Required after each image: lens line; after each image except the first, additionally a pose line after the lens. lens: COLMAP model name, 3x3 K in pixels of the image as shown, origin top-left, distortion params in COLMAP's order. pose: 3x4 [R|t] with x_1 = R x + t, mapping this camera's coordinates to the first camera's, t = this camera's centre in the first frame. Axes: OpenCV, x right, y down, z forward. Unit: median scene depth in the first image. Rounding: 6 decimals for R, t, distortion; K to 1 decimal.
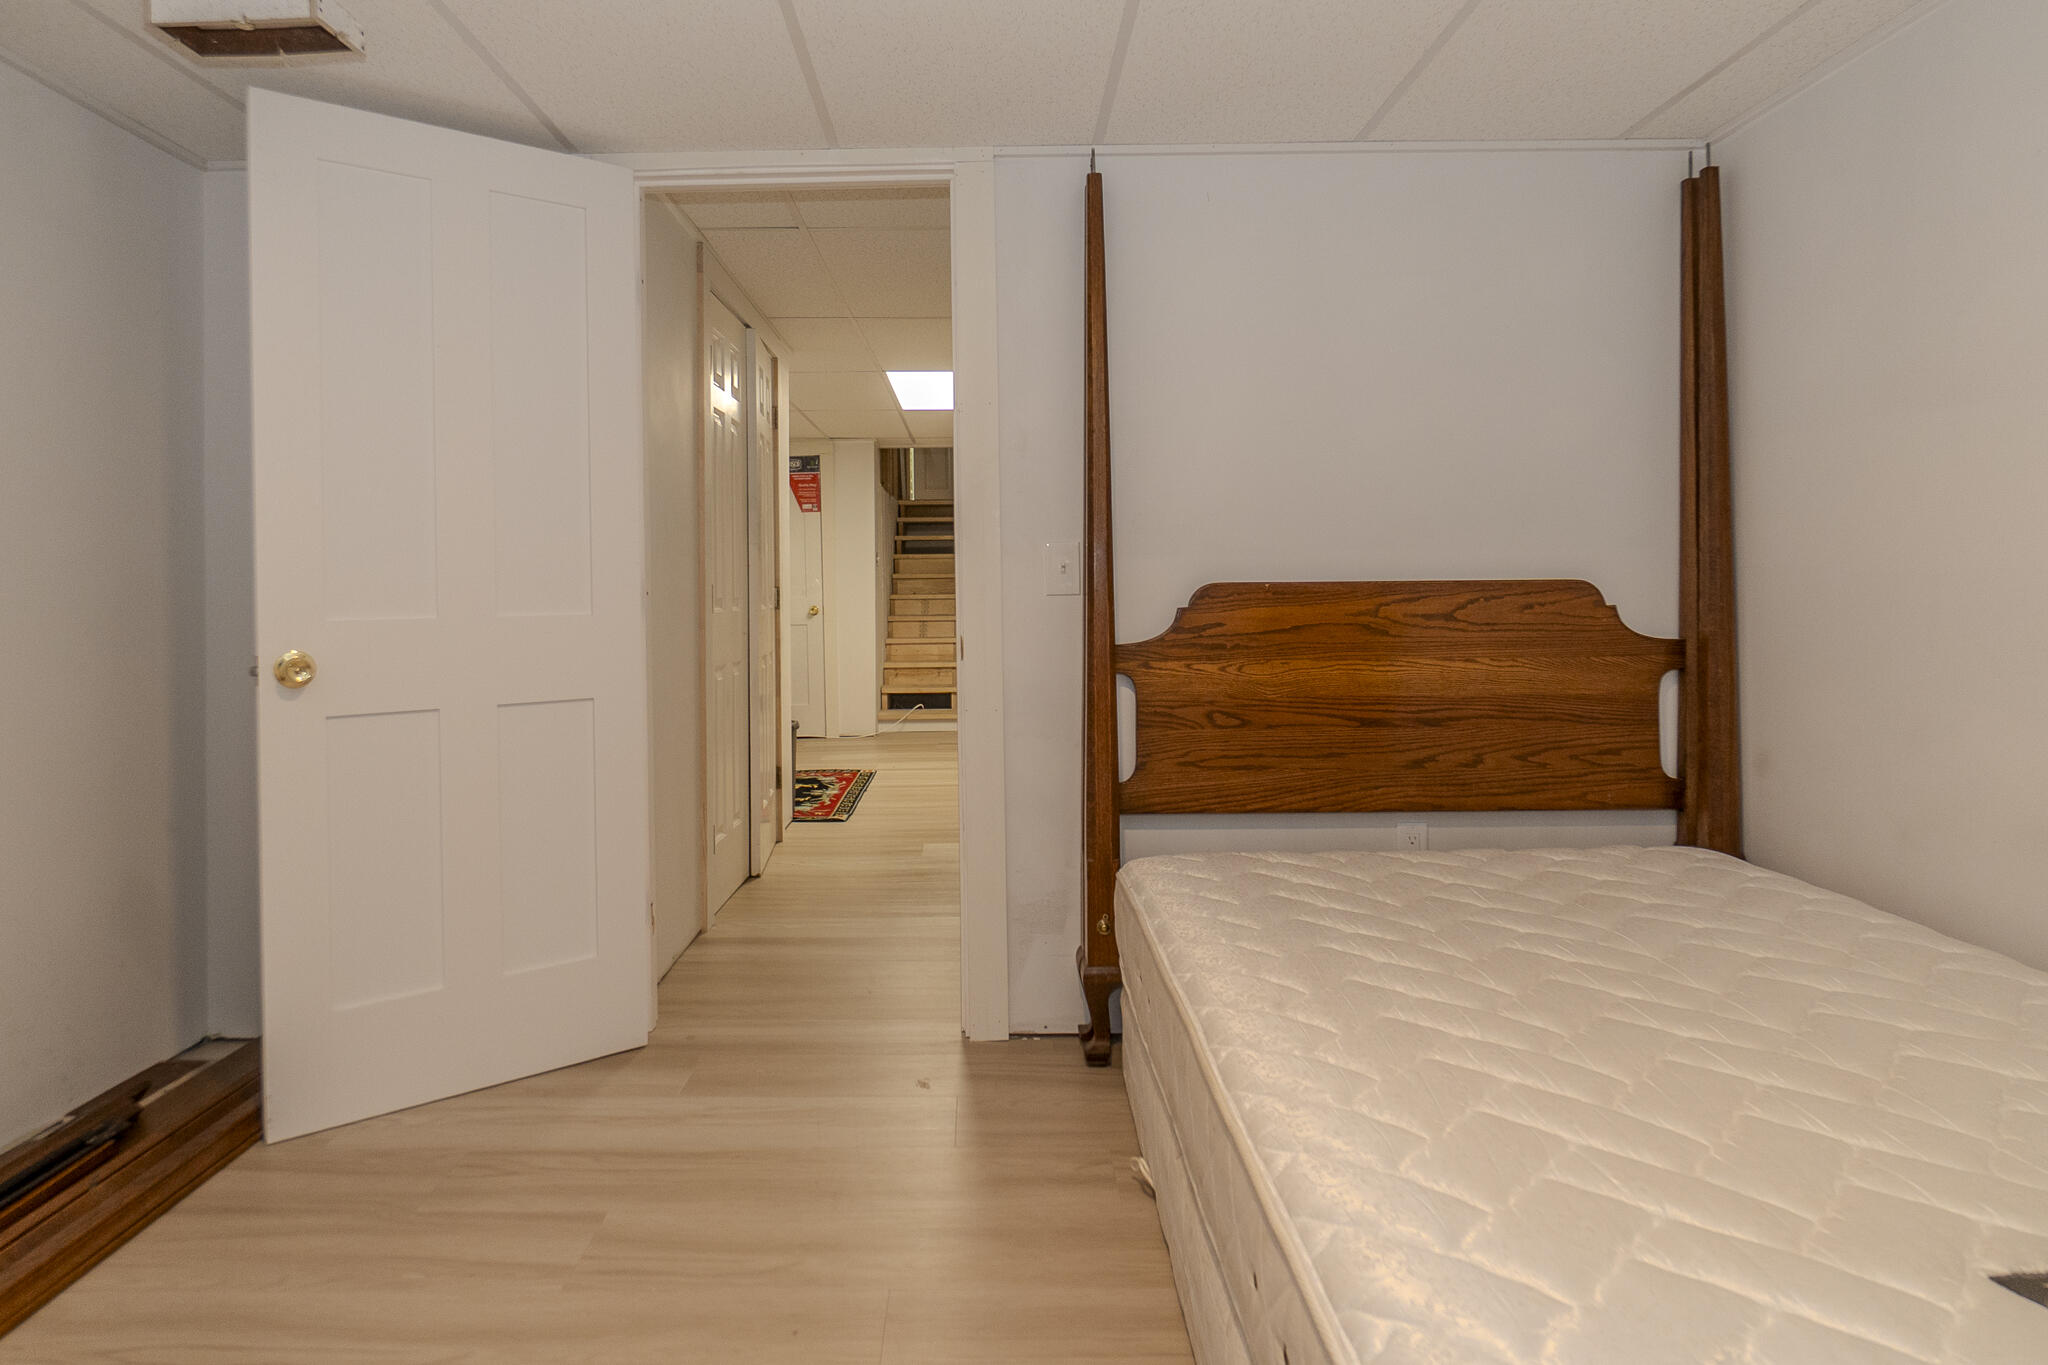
lens RADIAL K [[1179.5, 0, 1017.0], [0, 1179.5, 707.8], [0, 0, 1]] dist [-0.004998, 0.001057]
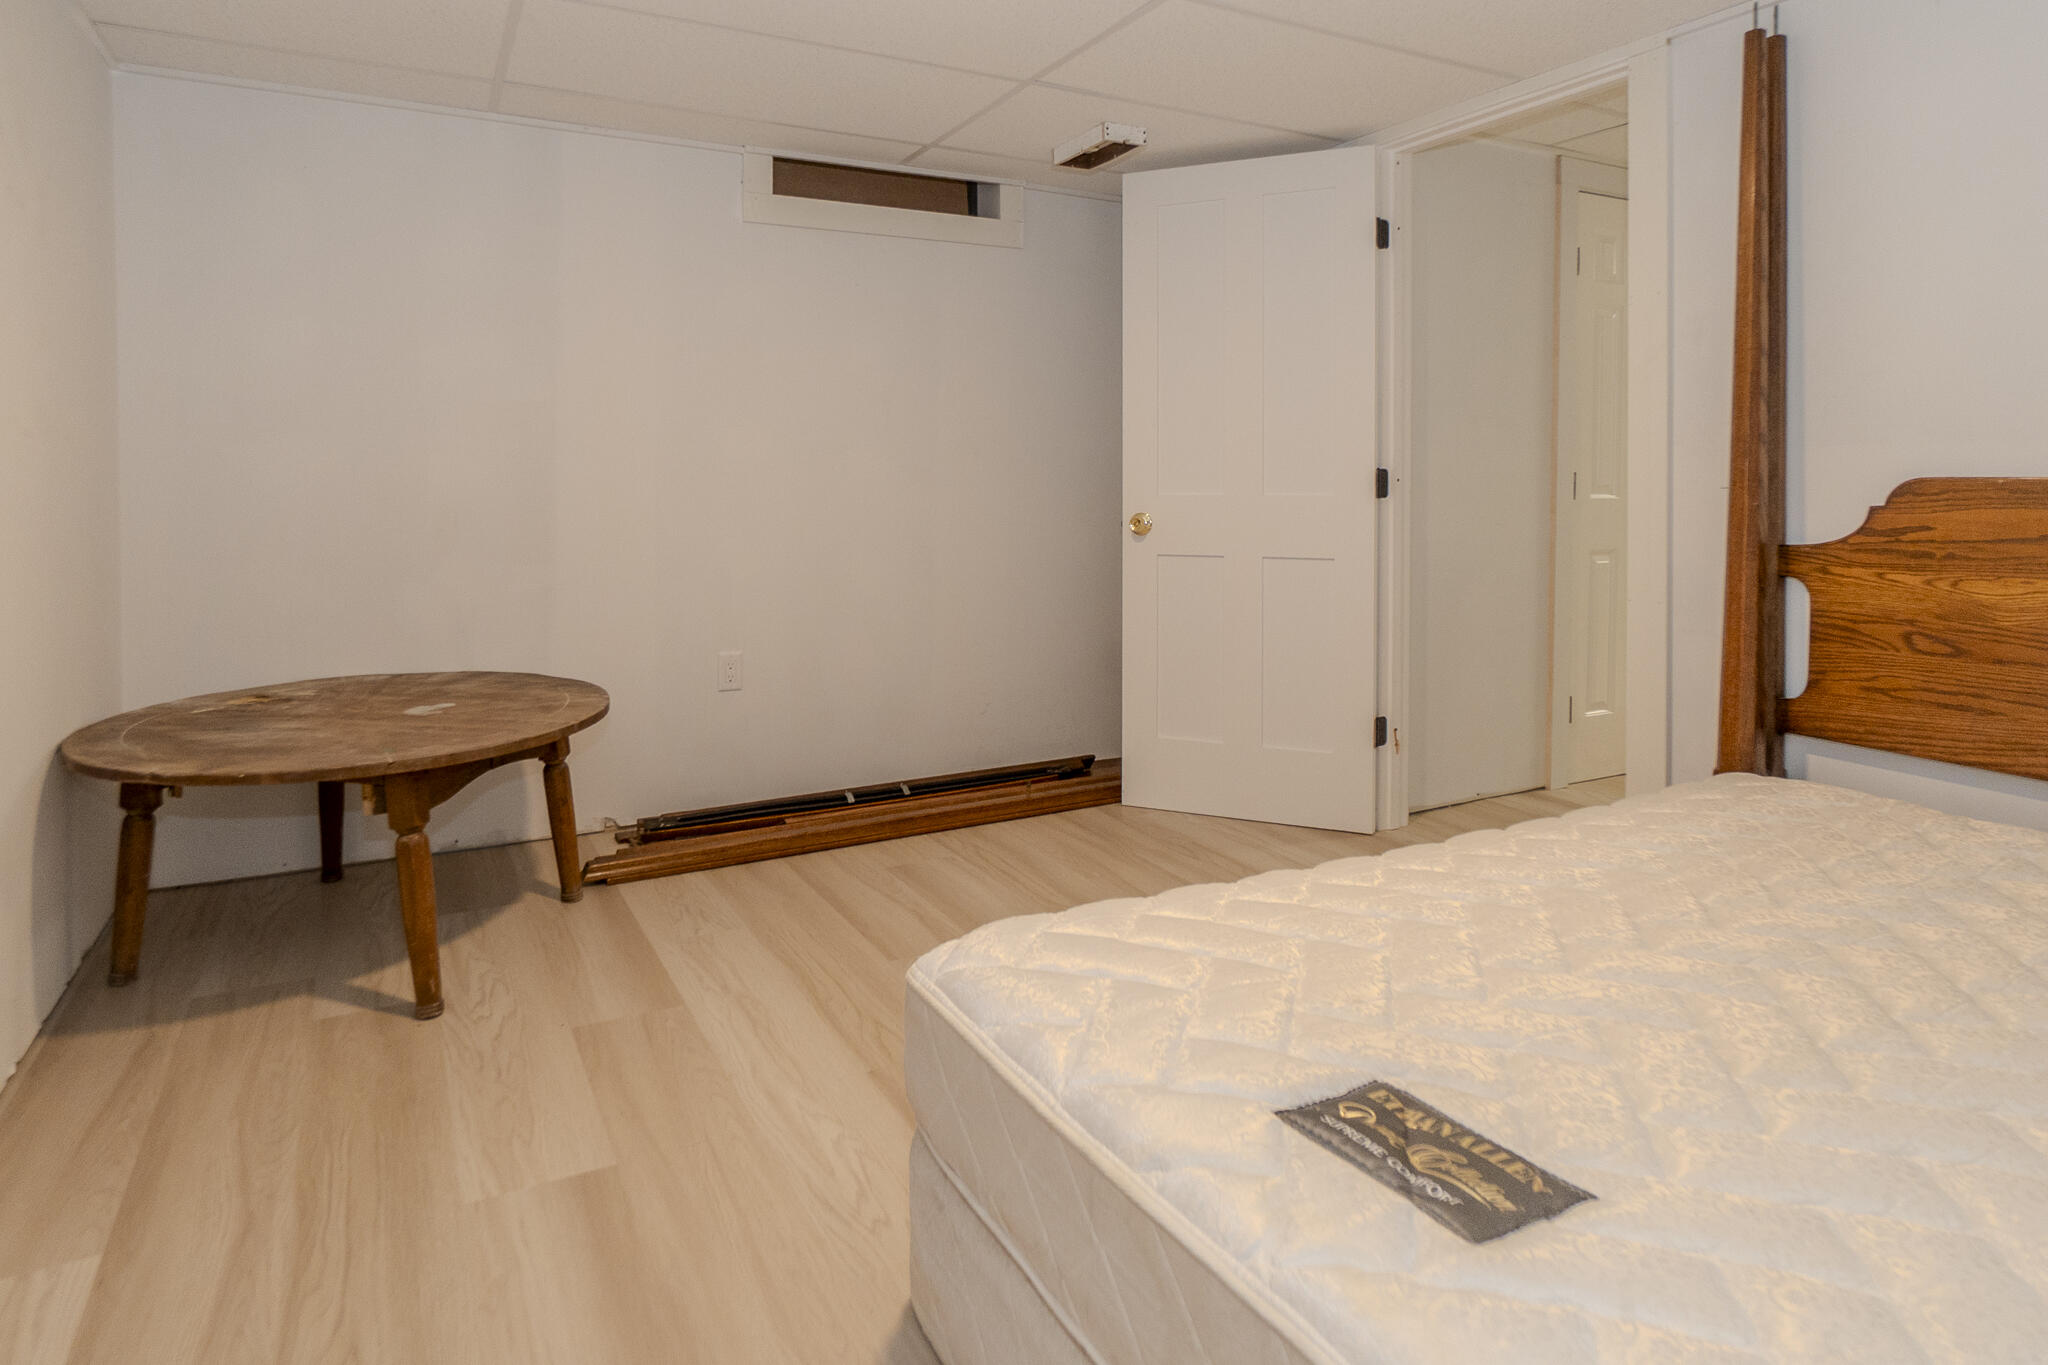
lens RADIAL K [[1179.5, 0, 1017.0], [0, 1179.5, 707.8], [0, 0, 1]] dist [-0.004998, 0.001057]
pose [[0.464977, 0.181522, -0.866514, 0.612919], [-0.094933, 0.983334, 0.155053, -0.013817], [0.880218, 0.010165, 0.474461, 0.045530]]
